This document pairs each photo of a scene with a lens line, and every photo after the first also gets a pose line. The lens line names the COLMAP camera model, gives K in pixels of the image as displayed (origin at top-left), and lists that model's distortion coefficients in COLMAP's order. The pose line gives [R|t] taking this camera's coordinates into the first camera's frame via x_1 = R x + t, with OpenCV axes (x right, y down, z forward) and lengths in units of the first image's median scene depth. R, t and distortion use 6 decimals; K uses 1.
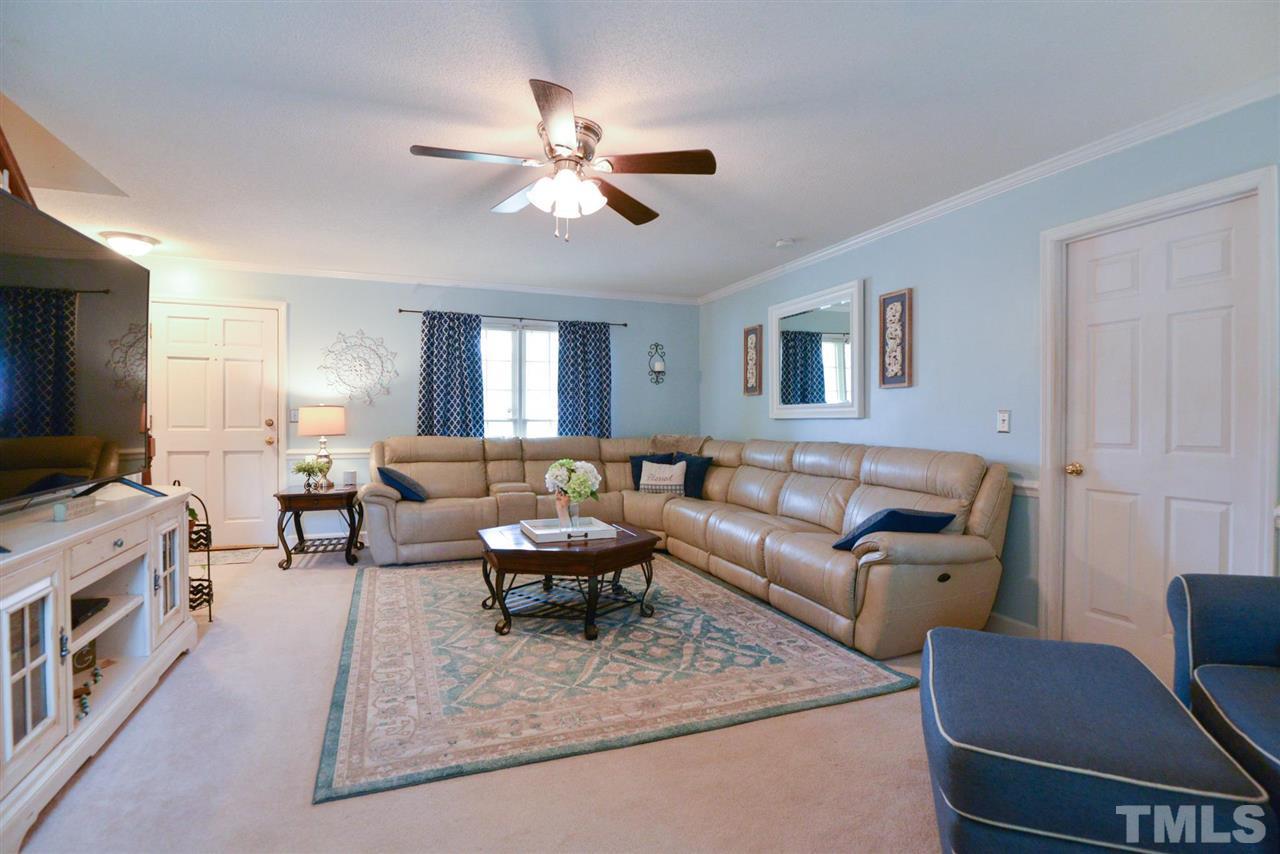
lens RADIAL K [[627.1, 0, 642.9], [0, 627.1, 428.8], [0, 0, 1]] dist [-0.020612, -0.006021]
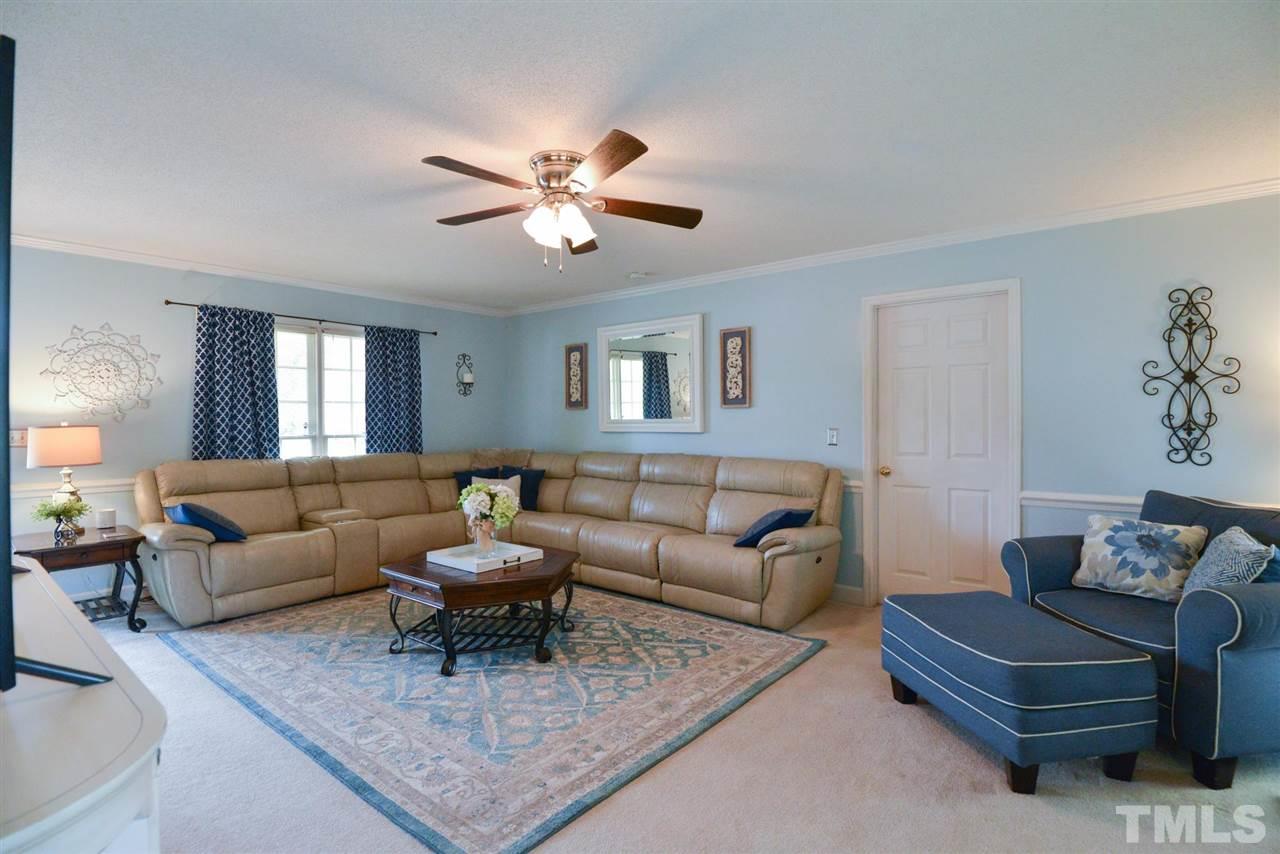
lens RADIAL K [[627.1, 0, 644.4], [0, 627.1, 429.1], [0, 0, 1]] dist [-0.020612, -0.006021]
pose [[0.870330, -0.014752, 0.492248, -0.398720], [0.014599, 0.999885, 0.004154, -0.037073], [-0.492252, 0.003571, 0.870445, 0.039402]]
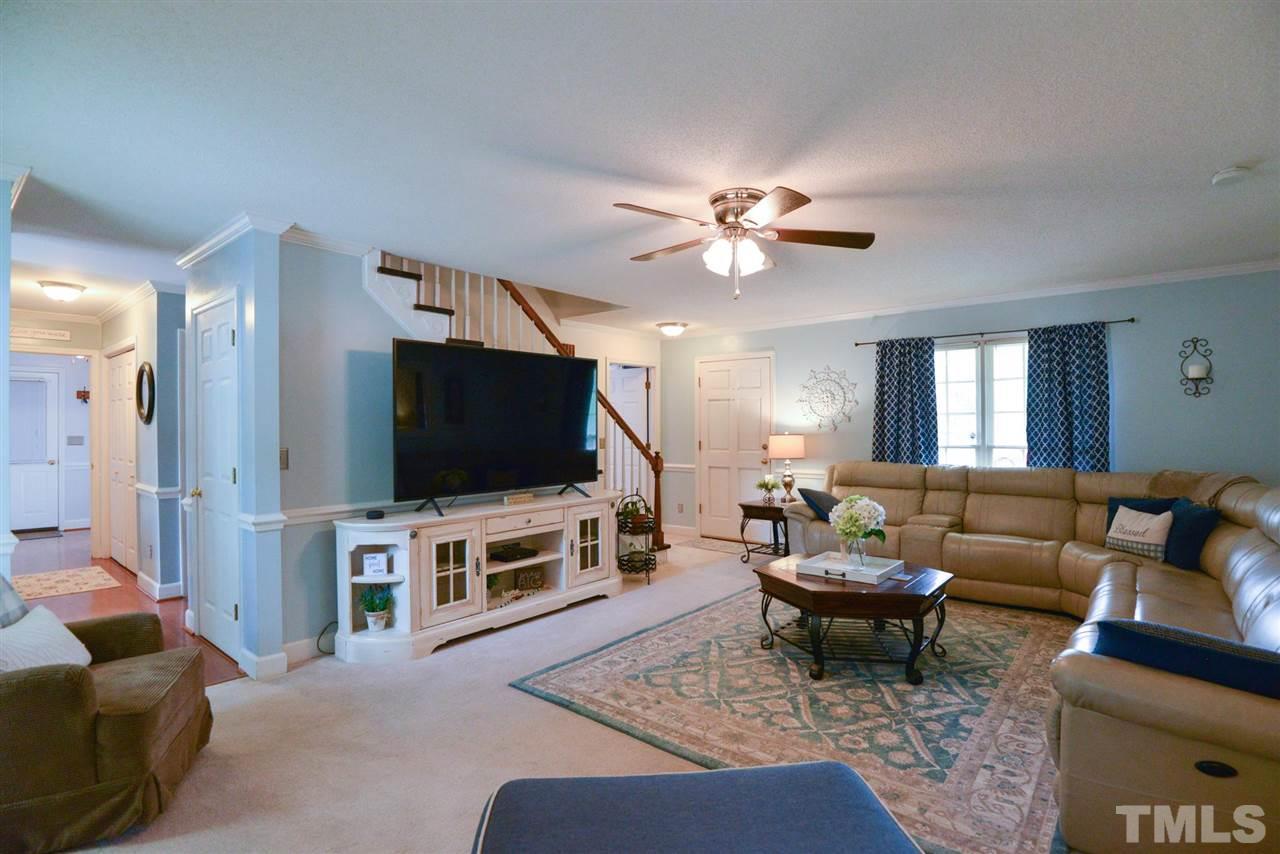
lens RADIAL K [[627.1, 0, 642.3], [0, 627.1, 425.7], [0, 0, 1]] dist [-0.020612, -0.006021]
pose [[0.477788, -0.013019, -0.878379, 0.609173], [-0.007307, 0.999797, -0.018793, -0.040880], [0.878445, 0.015398, 0.477596, 0.256279]]
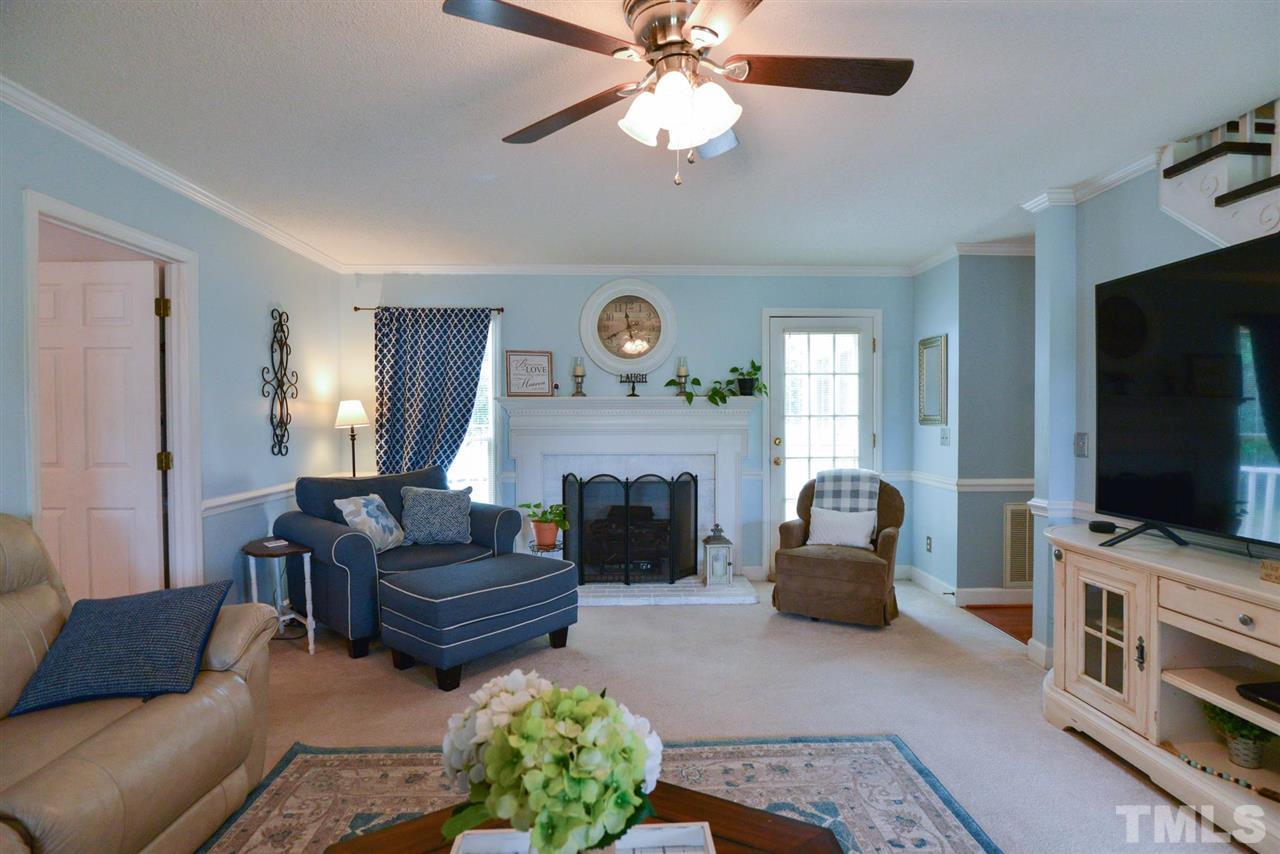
lens RADIAL K [[627.1, 0, 644.8], [0, 627.1, 430.9], [0, 0, 1]] dist [-0.020612, -0.006021]
pose [[-0.944985, -0.012895, 0.326860, -0.235887], [0.000365, 0.999181, 0.040474, -0.058625], [-0.327114, 0.038367, -0.944206, 1.271936]]
